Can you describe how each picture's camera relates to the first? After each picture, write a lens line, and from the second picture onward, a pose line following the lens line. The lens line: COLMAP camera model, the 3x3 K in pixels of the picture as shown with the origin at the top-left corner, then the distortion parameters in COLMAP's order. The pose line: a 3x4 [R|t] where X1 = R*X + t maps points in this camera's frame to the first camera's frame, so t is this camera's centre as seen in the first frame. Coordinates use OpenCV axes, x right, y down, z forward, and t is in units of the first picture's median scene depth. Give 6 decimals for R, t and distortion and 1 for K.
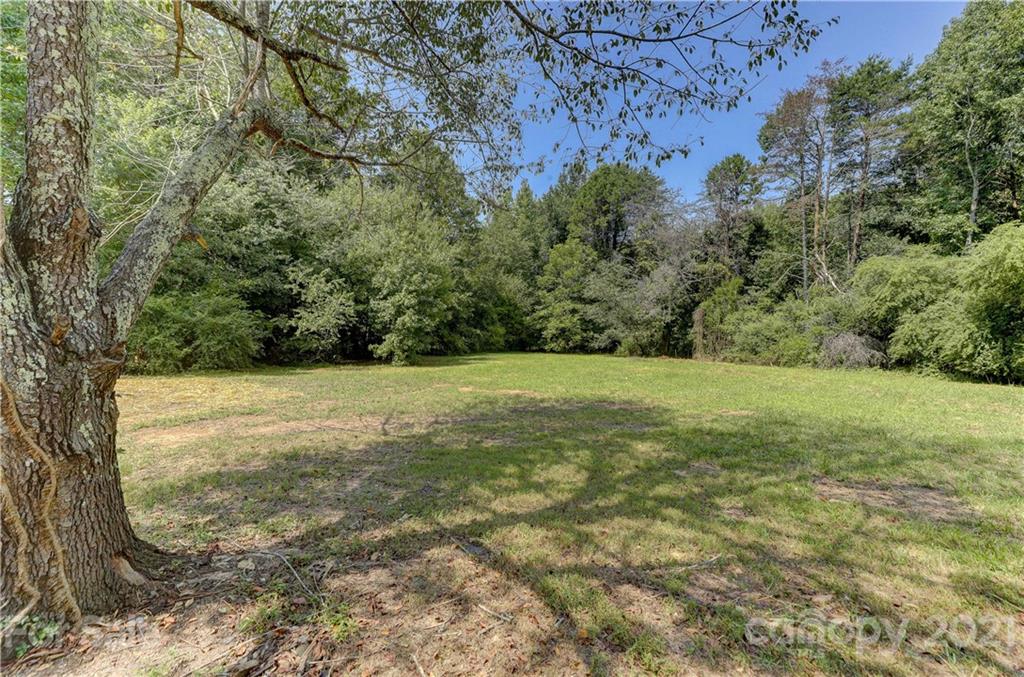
lens RADIAL K [[470.6, 0, 511.5], [0, 470.6, 337.1], [0, 0, 1]] dist [0.000740, 0.000059]
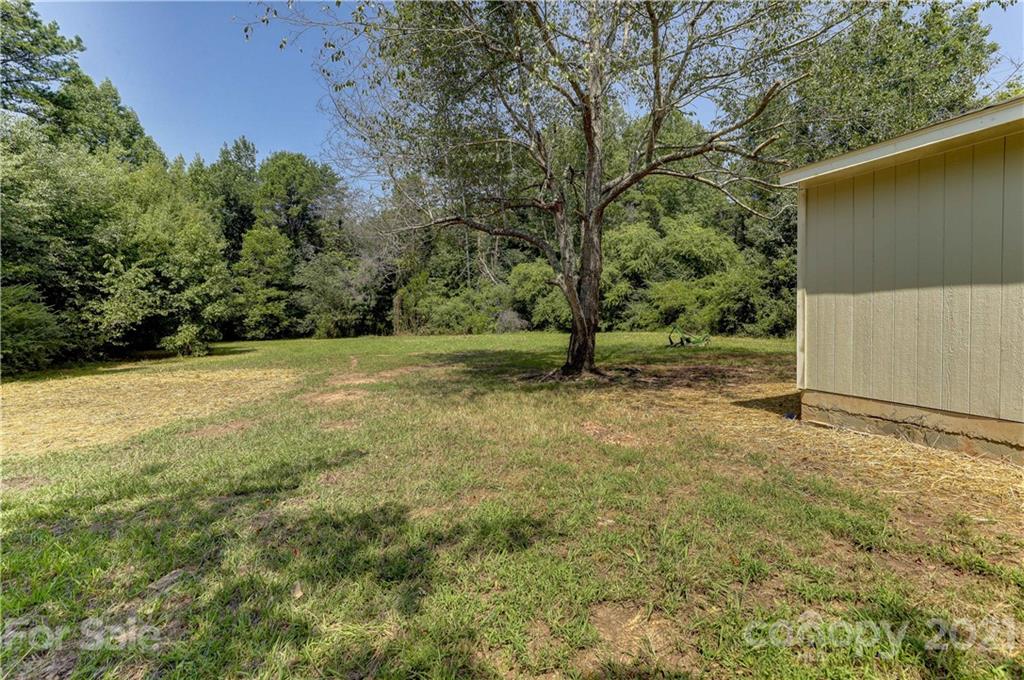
lens RADIAL K [[478.7, 0, 512.5], [0, 478.7, 340.4], [0, 0, 1]] dist [-0.020132, 0.007831]
pose [[0.706527, -0.074358, 0.703768, -0.248149], [0.044757, 0.997169, 0.060426, -0.002511], [-0.706269, -0.011194, 0.707855, -0.096853]]
